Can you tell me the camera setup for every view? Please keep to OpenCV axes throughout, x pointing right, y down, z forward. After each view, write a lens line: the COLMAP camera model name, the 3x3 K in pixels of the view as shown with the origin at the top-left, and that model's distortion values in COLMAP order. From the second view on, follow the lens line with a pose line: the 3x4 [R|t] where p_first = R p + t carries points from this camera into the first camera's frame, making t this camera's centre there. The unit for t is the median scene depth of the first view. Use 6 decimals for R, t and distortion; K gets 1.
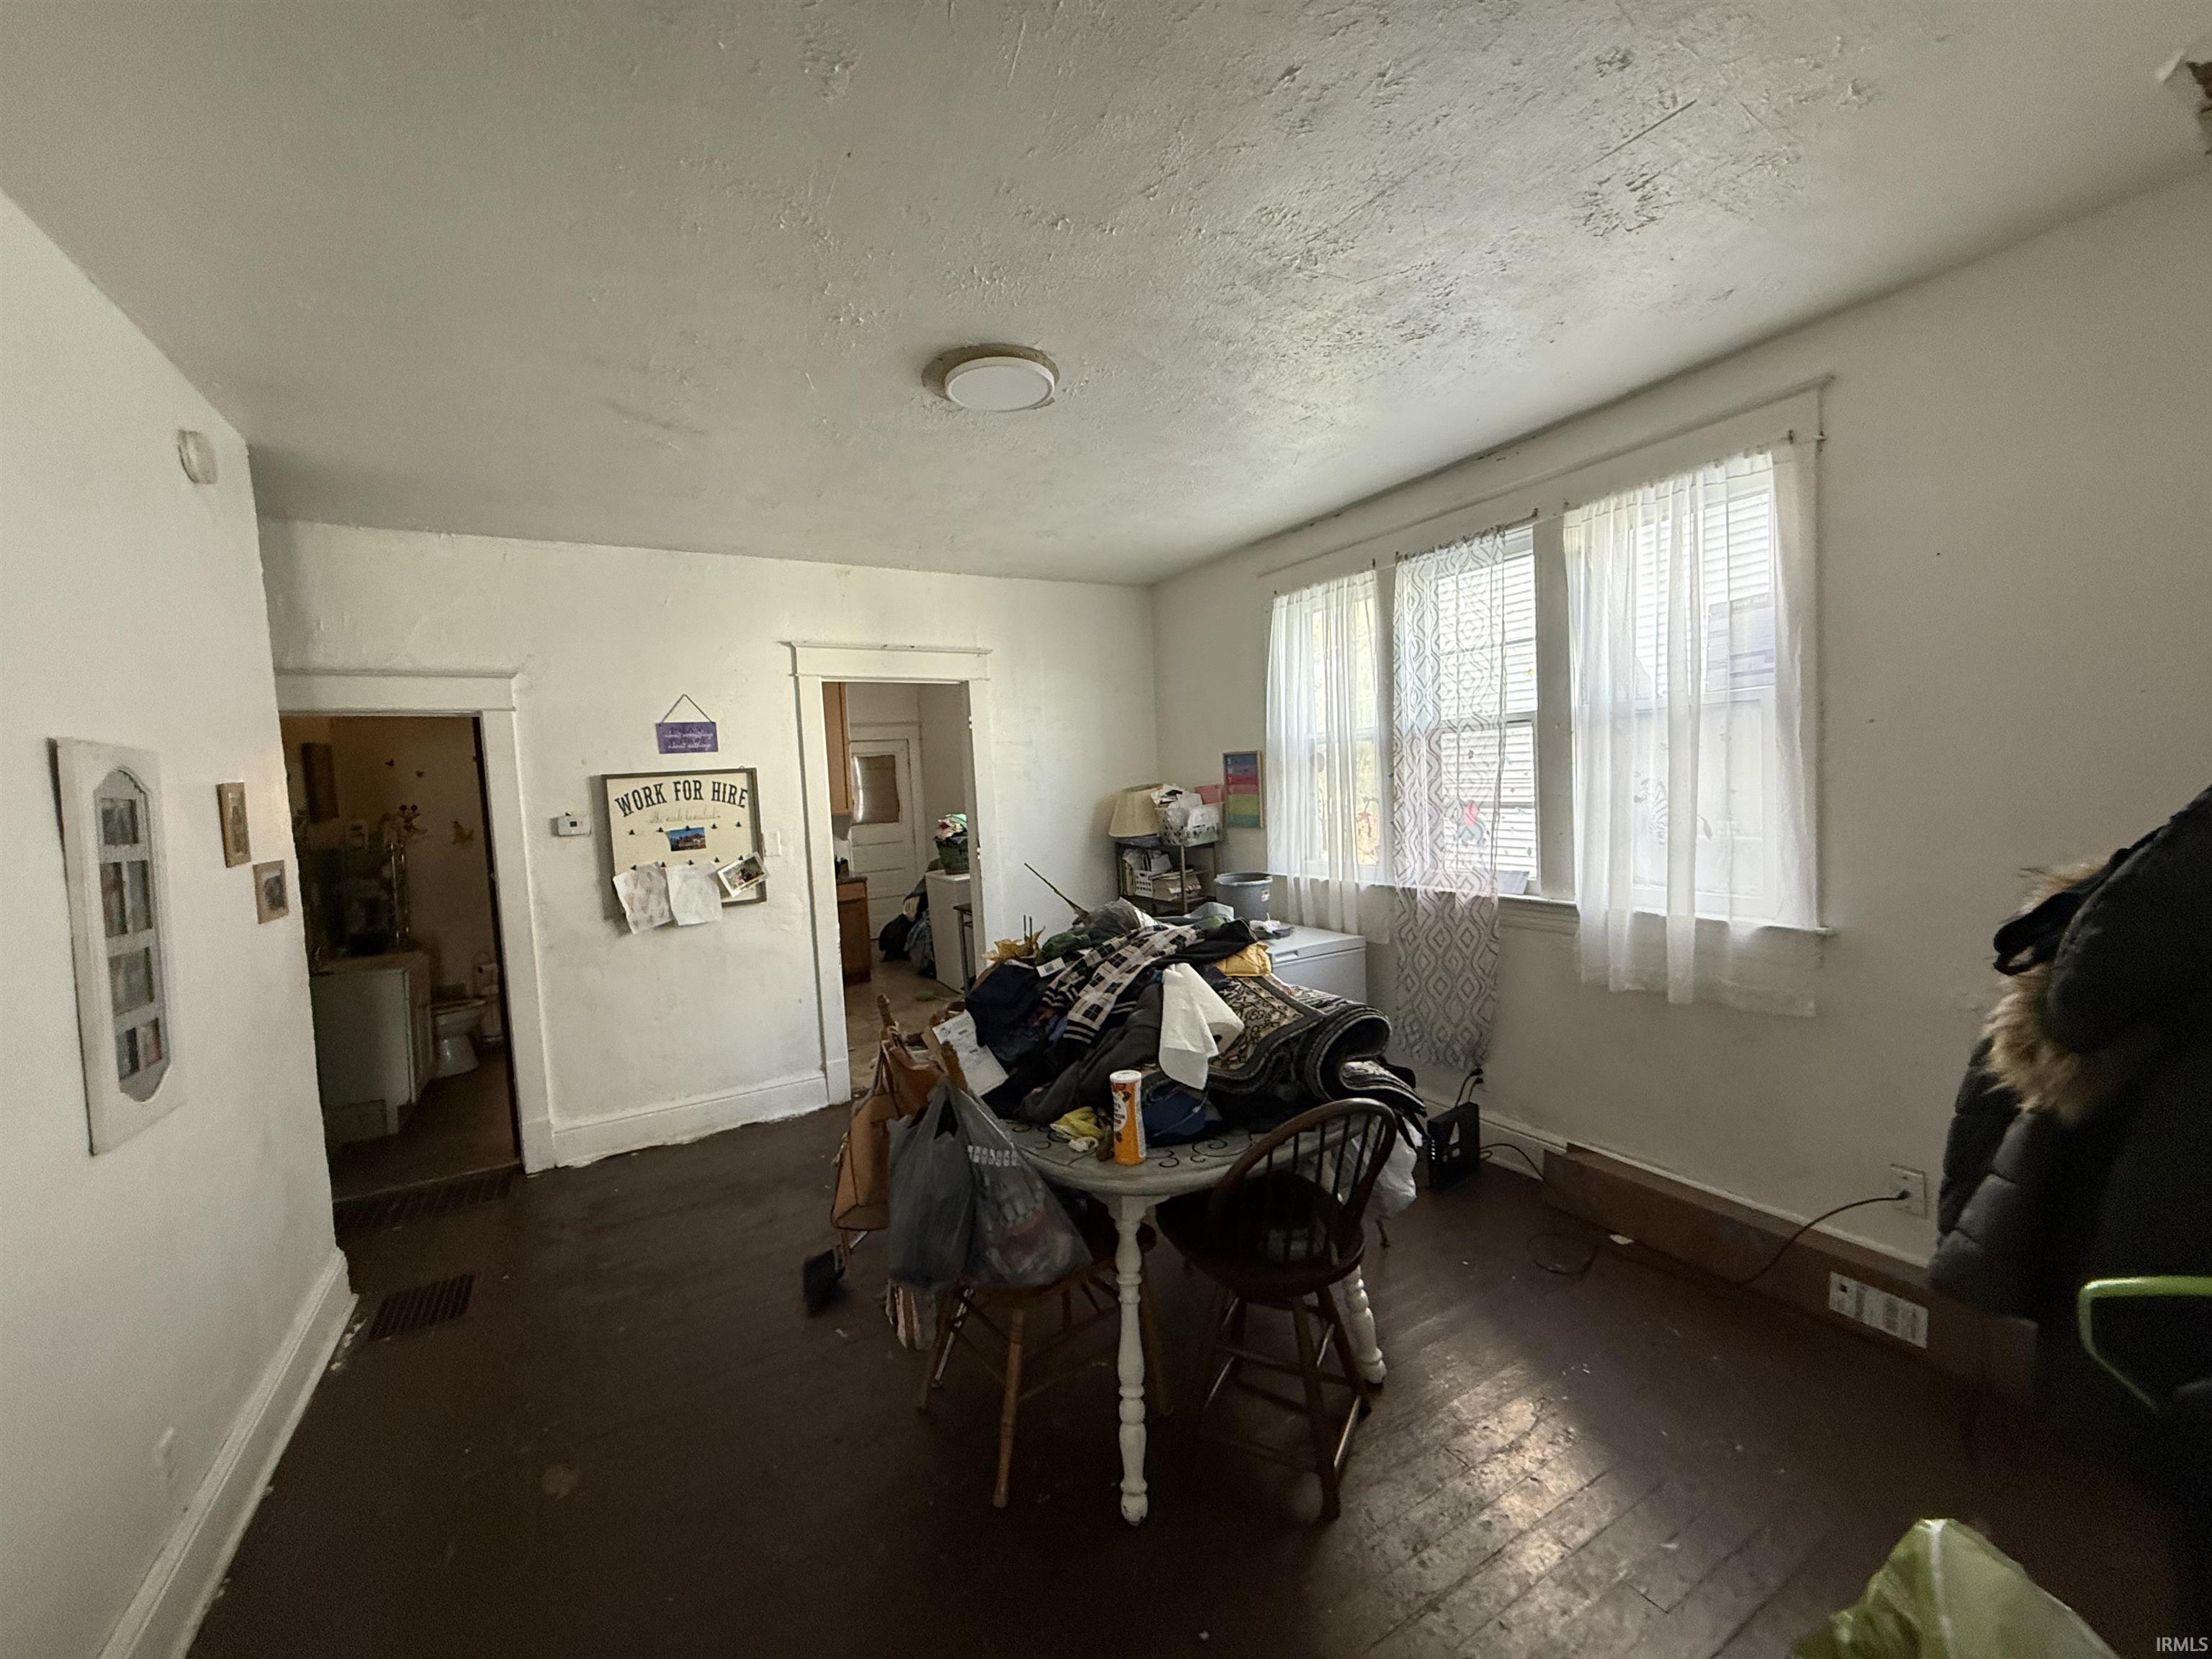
lens RADIAL K [[884.4, 0, 1103.7], [0, 884.4, 829.1], [0, 0, 1]] dist [-0.000789, -0.000058]
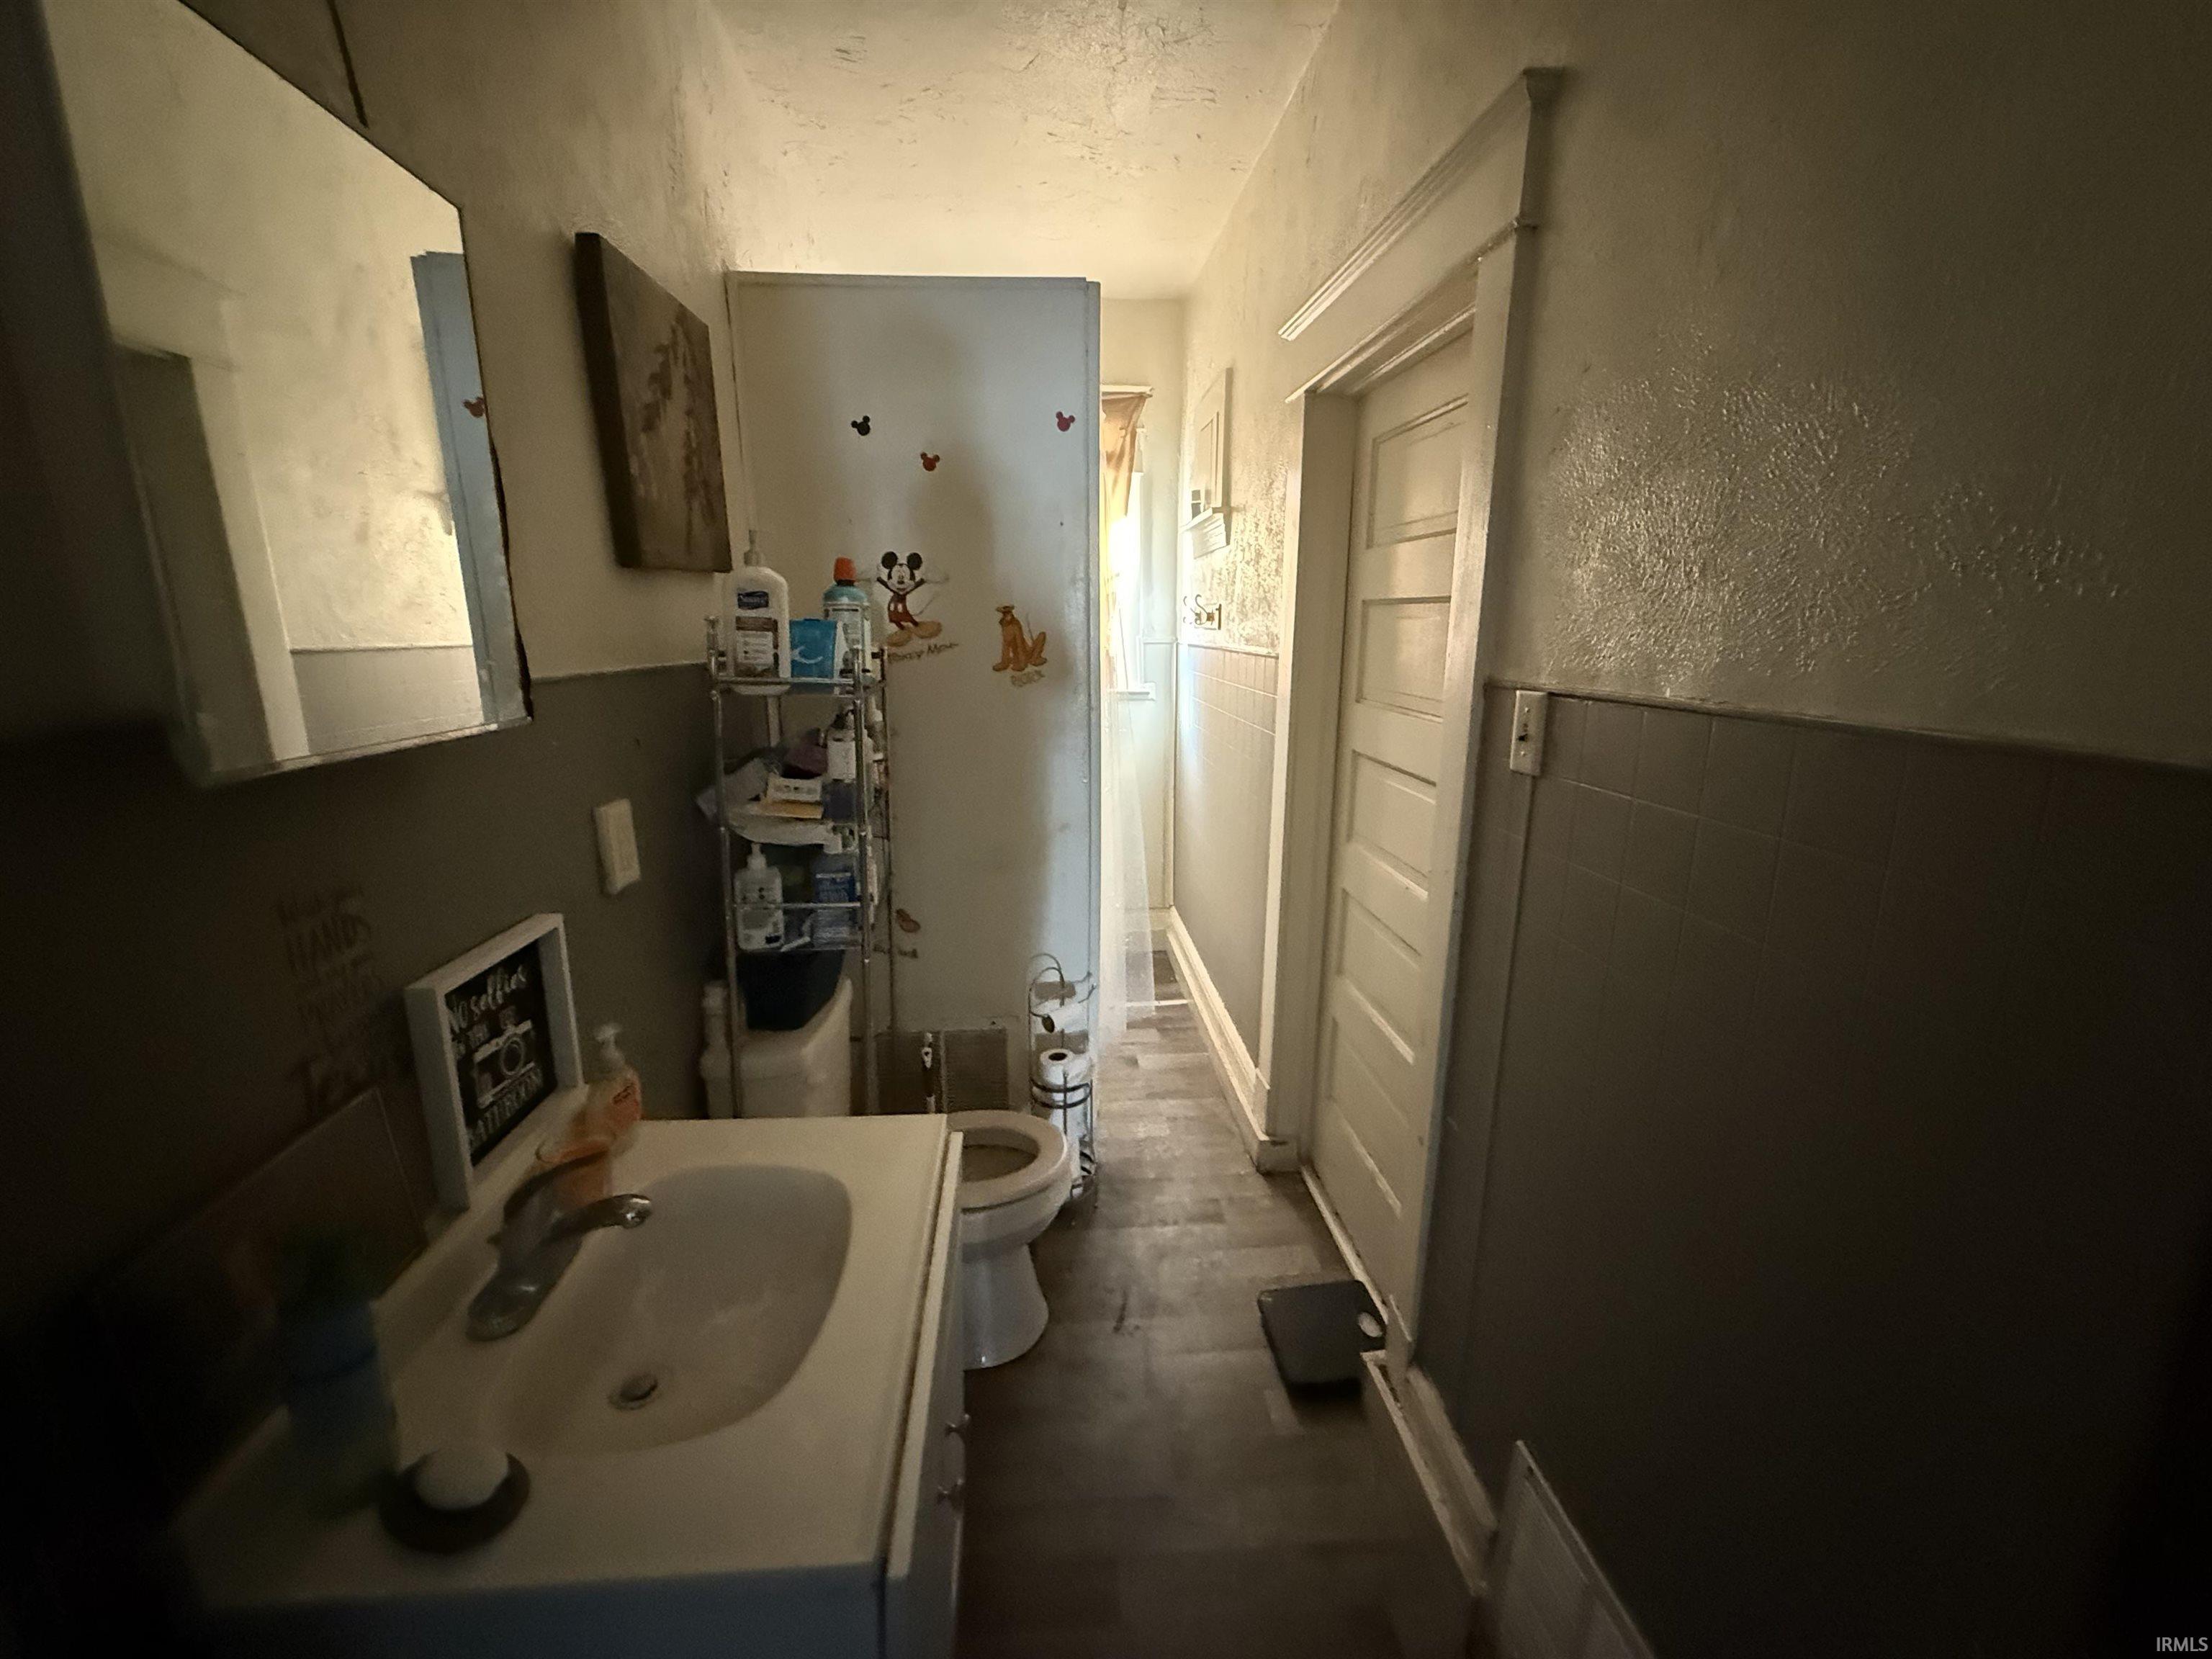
lens RADIAL K [[884.4, 0, 1107.0], [0, 884.4, 824.9], [0, 0, 1]] dist [-0.000789, -0.000058]
pose [[0.909123, 0.136137, -0.393653, -0.609866], [-0.066587, 0.980427, 0.185283, 0.009827], [0.411171, -0.142232, 0.900393, 0.765028]]
